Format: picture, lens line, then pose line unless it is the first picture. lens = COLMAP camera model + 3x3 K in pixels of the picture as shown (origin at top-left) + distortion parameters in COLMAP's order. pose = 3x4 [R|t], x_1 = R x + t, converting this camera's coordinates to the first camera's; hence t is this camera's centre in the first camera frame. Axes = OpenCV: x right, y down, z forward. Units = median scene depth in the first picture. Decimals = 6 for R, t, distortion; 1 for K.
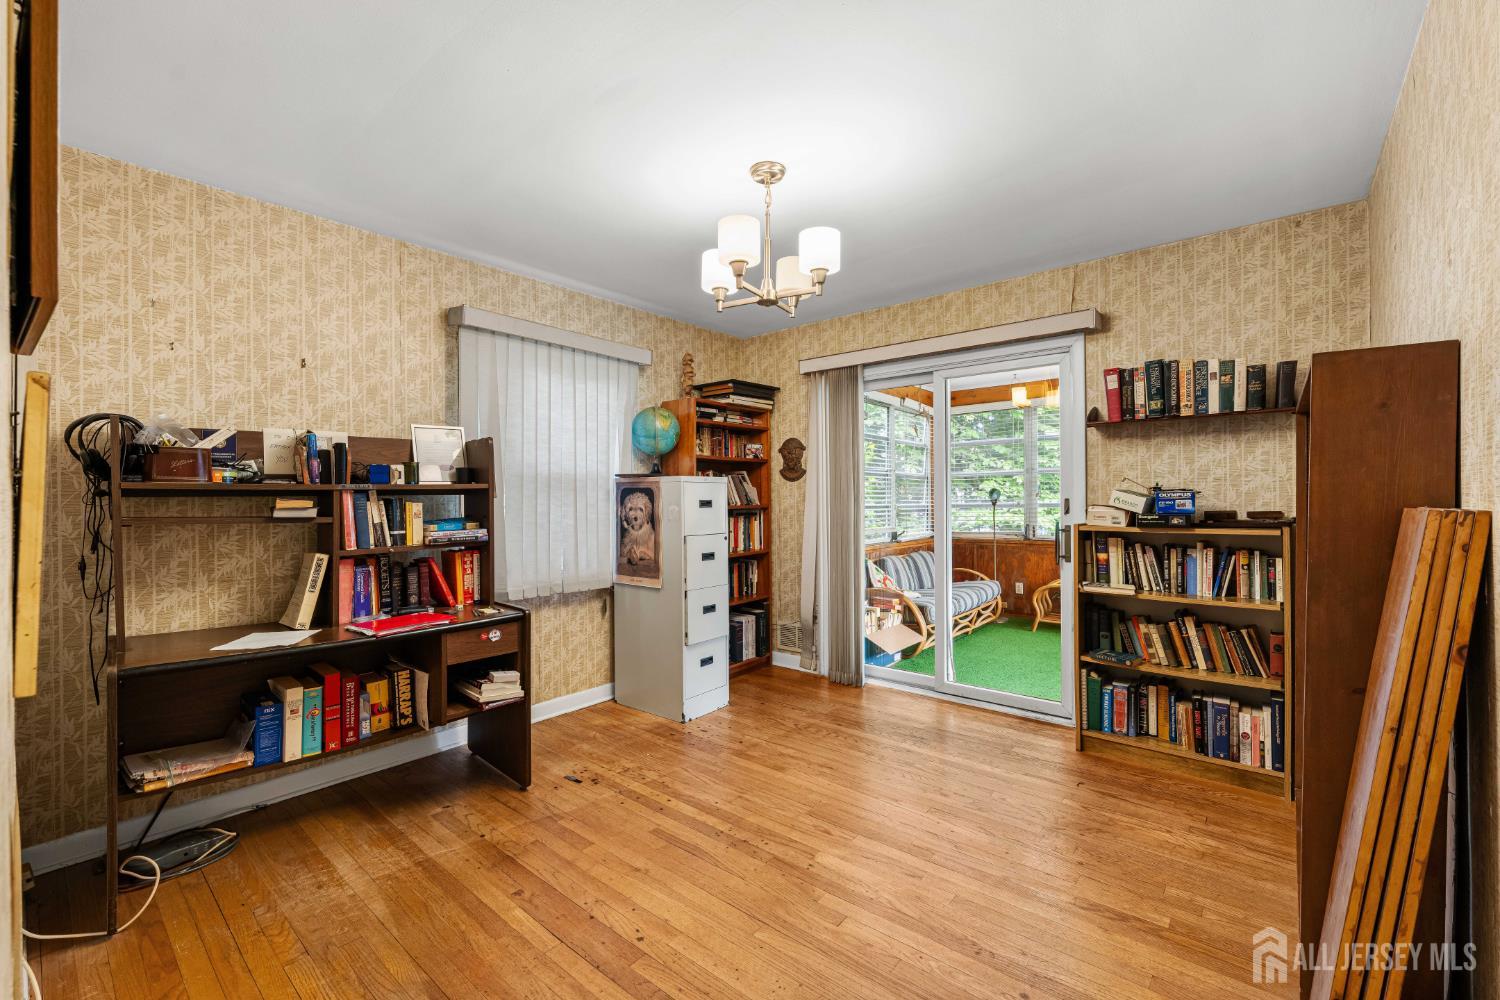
lens RADIAL K [[617.0, 0, 744.5], [0, 617.0, 496.7], [0, 0, 1]] dist [0.003025, 0.000649]
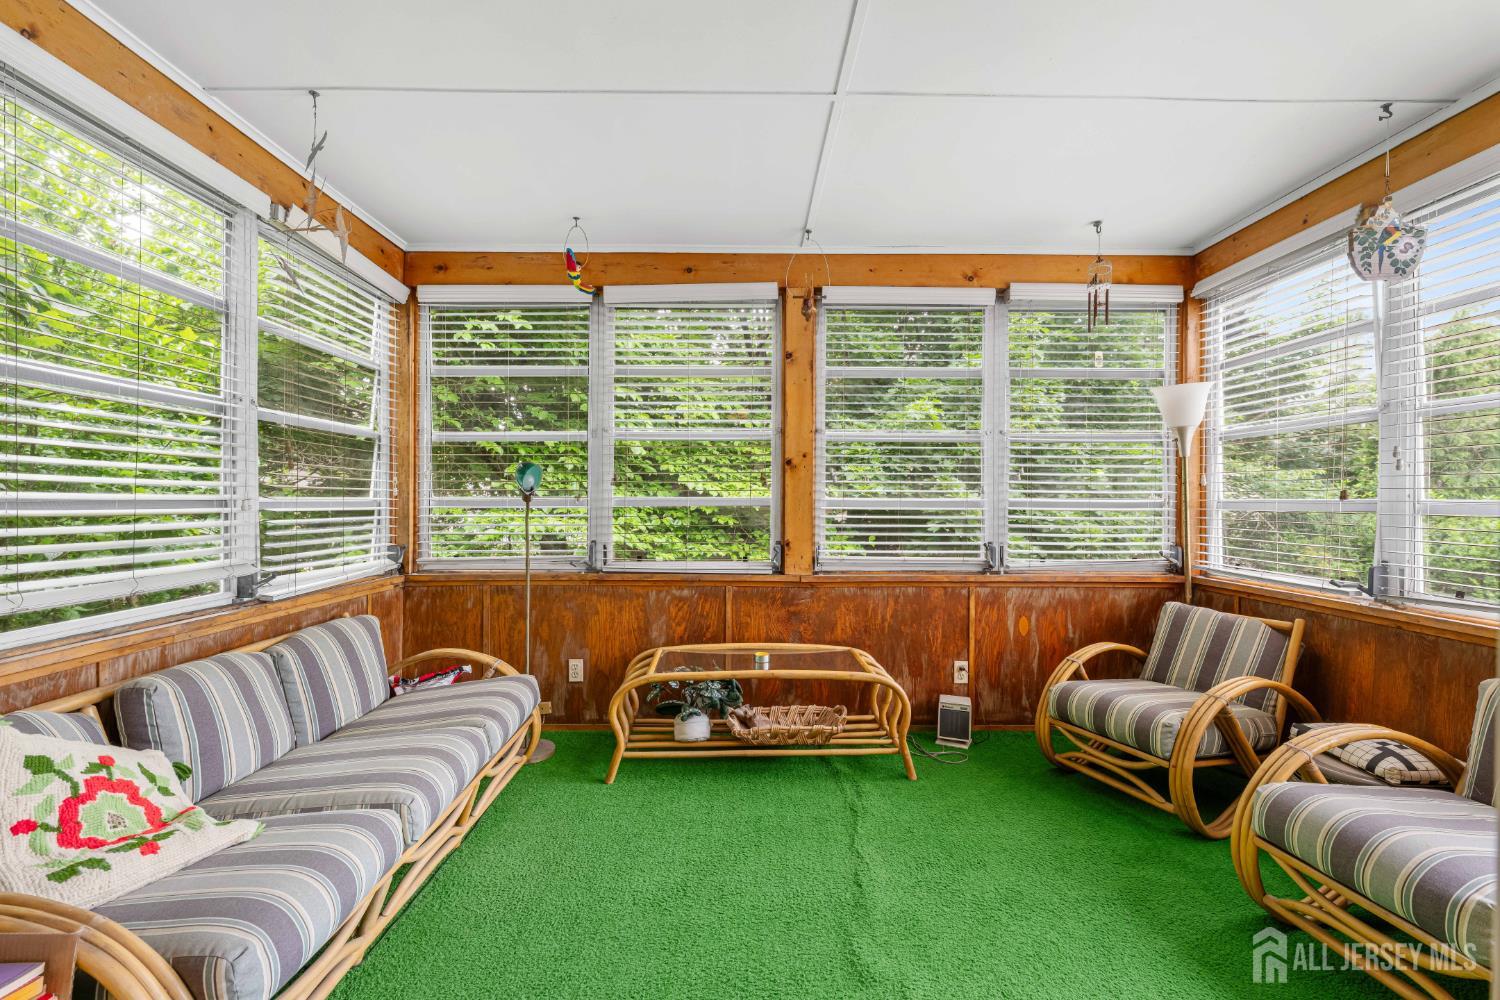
lens RADIAL K [[617.0, 0, 742.2], [0, 617.0, 494.6], [0, 0, 1]] dist [0.003025, 0.000649]
pose [[0.753175, 0.014417, 0.657662, 0.469178], [-0.011582, 0.999895, -0.008655, 0.022837], [-0.657718, -0.001098, 0.753263, 1.160454]]
